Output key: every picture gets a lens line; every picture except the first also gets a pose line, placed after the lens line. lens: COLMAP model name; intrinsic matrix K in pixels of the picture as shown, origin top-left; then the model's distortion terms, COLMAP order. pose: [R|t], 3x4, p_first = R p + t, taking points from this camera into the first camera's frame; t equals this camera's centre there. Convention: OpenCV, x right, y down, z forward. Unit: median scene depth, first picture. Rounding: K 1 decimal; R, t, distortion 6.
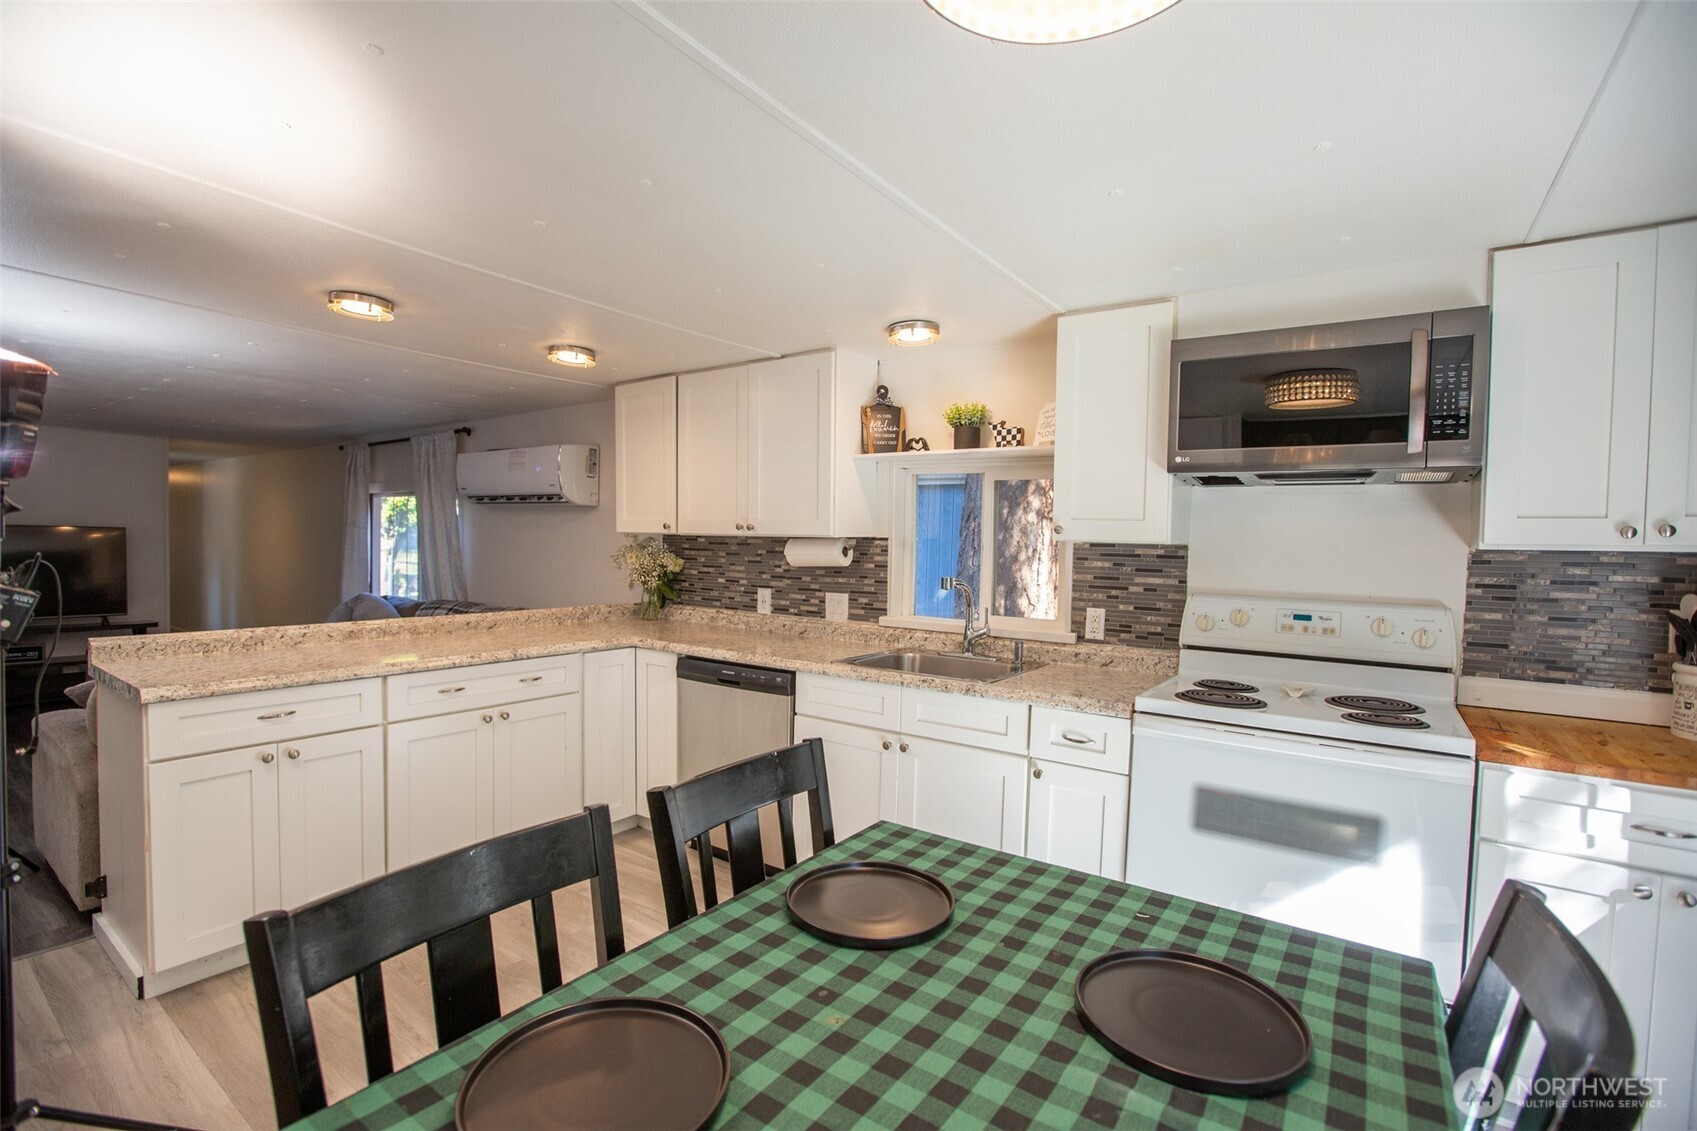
lens RADIAL K [[768.2, 0, 848.5], [0, 768.2, 565.5], [0, 0, 1]] dist [-0.057304, 0.023585]
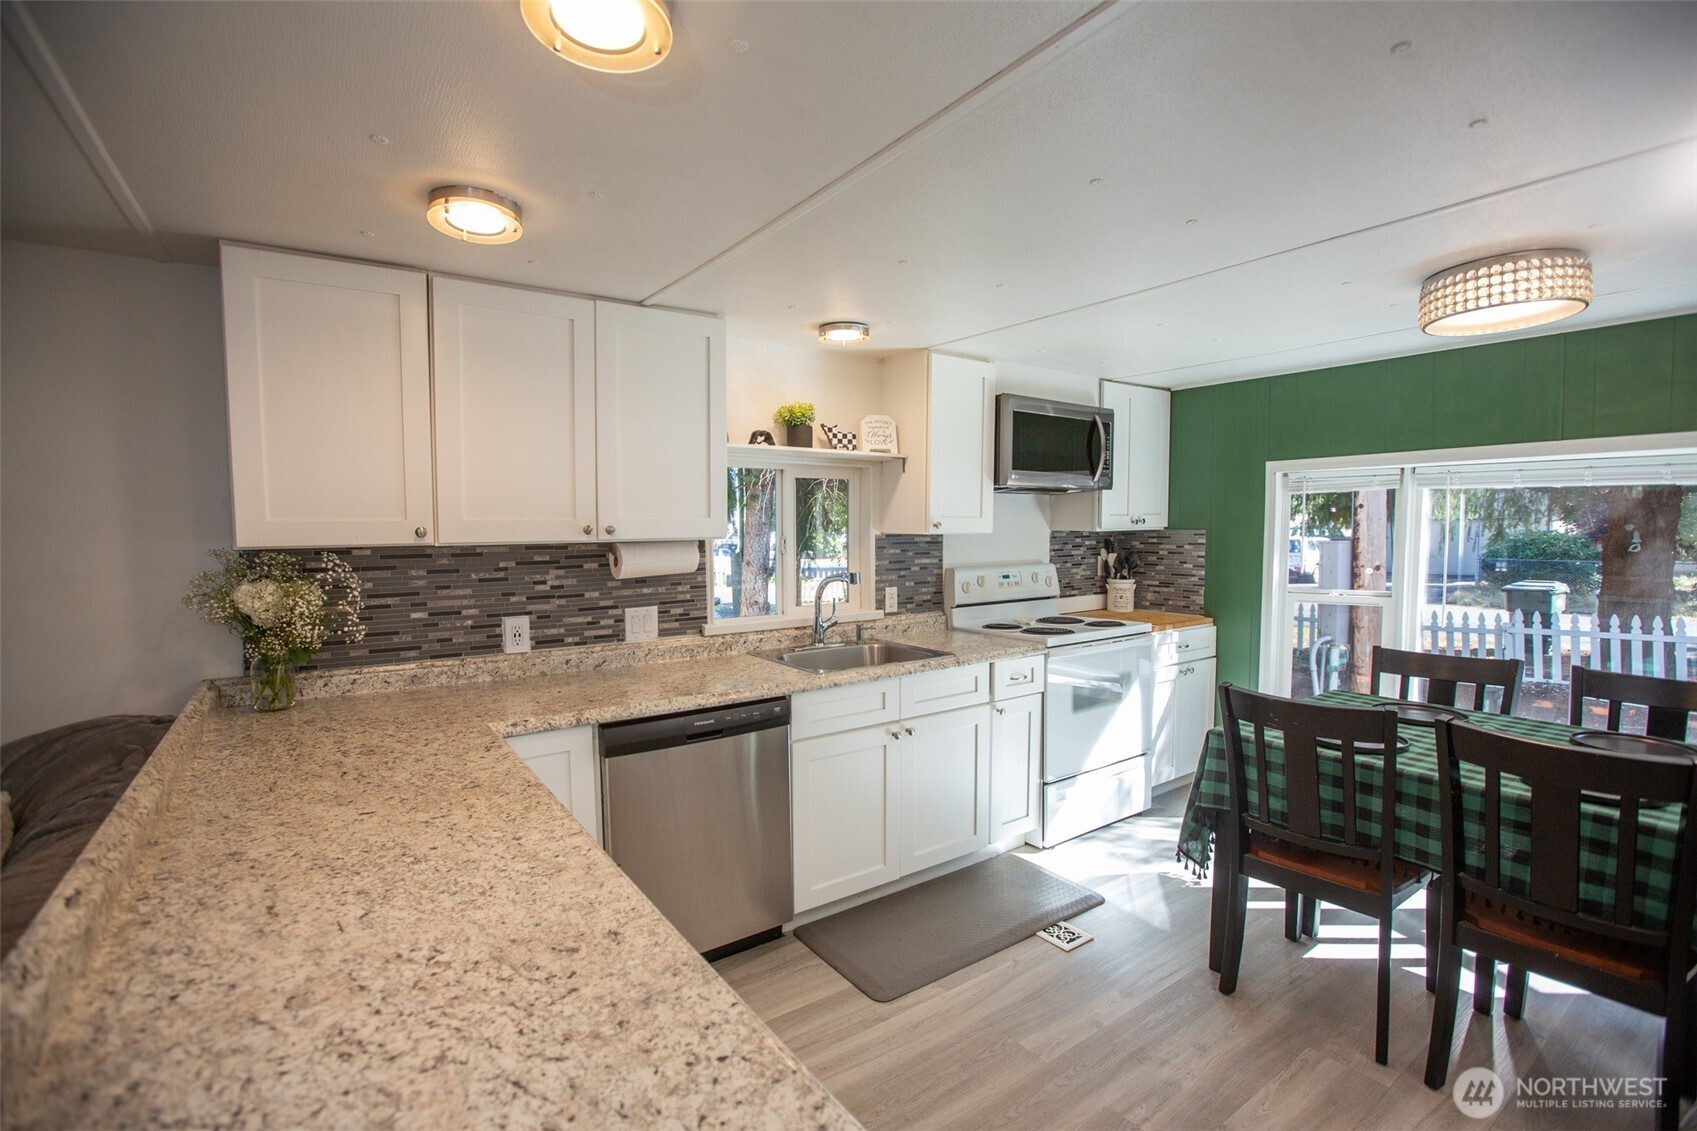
lens RADIAL K [[768.2, 0, 848.5], [0, 768.2, 565.5], [0, 0, 1]] dist [-0.057304, 0.023585]
pose [[0.332494, -0.077123, 0.939947, -0.832502], [0.043121, 0.996852, 0.066539, -0.062224], [-0.942119, 0.018407, 0.334773, 0.624467]]
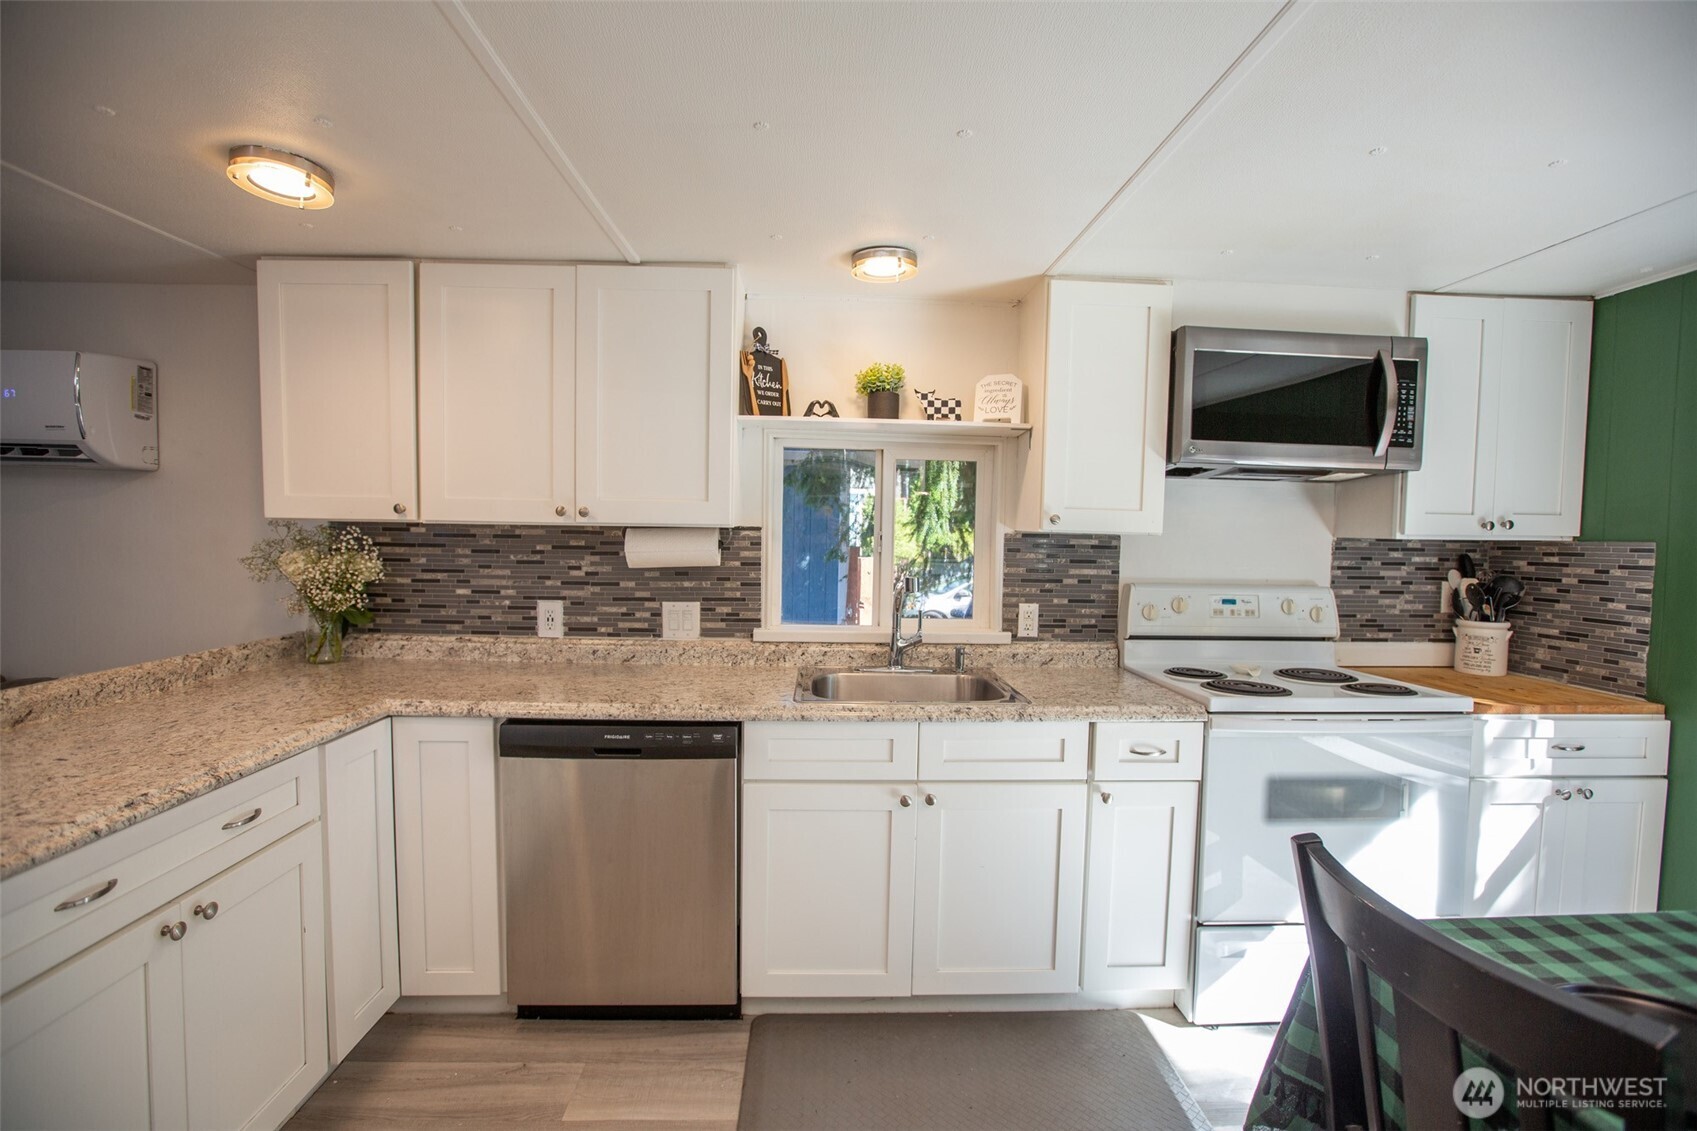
lens RADIAL K [[768.2, 0, 848.5], [0, 768.2, 565.5], [0, 0, 1]] dist [-0.057304, 0.023585]
pose [[0.791044, -0.033813, 0.610824, -0.401020], [0.019128, 0.999350, 0.030548, -0.021888], [-0.611460, -0.012481, 0.791177, 0.383324]]
